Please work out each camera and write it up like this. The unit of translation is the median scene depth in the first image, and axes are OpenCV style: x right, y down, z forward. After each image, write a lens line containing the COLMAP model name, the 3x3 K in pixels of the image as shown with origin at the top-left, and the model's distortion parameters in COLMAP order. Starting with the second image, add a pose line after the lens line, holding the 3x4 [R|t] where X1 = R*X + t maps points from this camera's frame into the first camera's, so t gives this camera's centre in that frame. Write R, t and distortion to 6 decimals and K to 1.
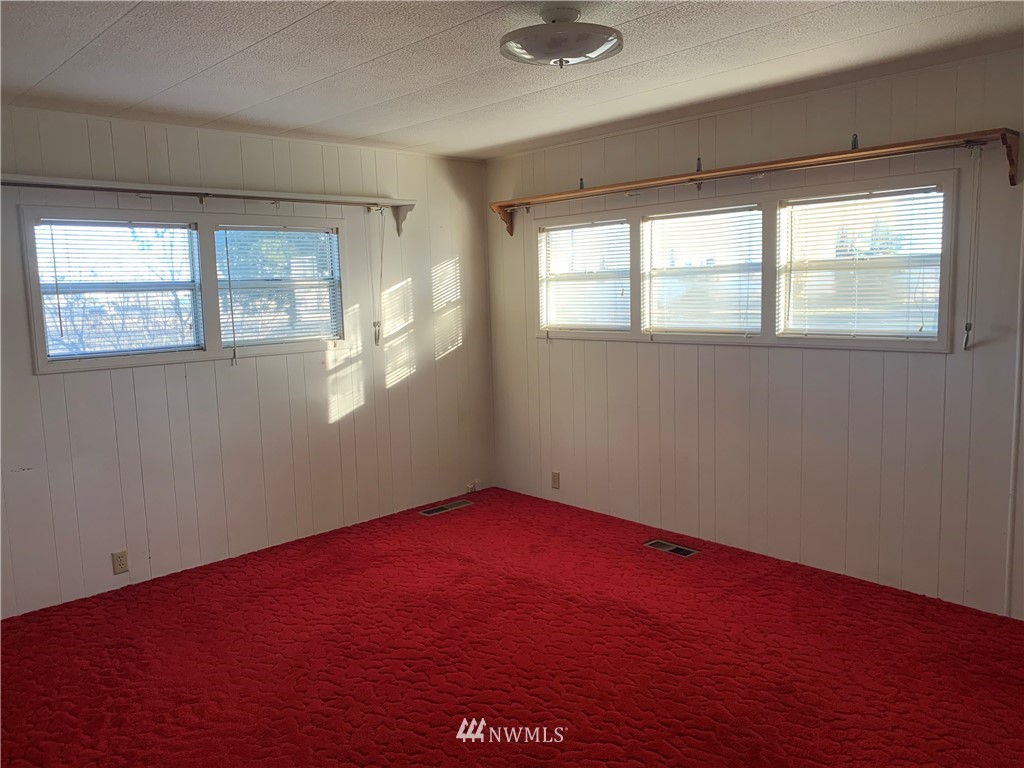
lens RADIAL K [[777.8, 0, 512.0], [0, 777.8, 384.0], [0, 0, 1]] dist [0.050058, -0.002474]
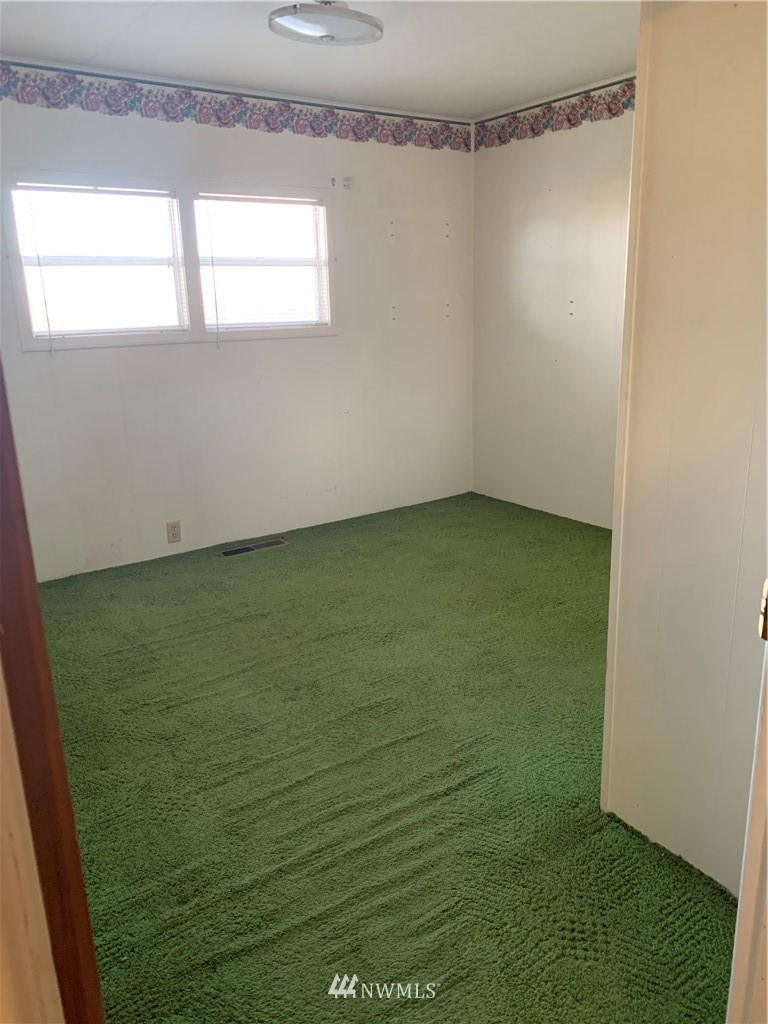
lens RADIAL K [[777.8, 0, 384.0], [0, 777.8, 512.0], [0, 0, 1]] dist [0.050058, -0.002474]
pose [[0.152431, -0.261885, 0.952985, -0.691494], [0.131700, 0.961036, 0.243032, -0.053001], [-0.979500, 0.088463, 0.180982, 0.621882]]
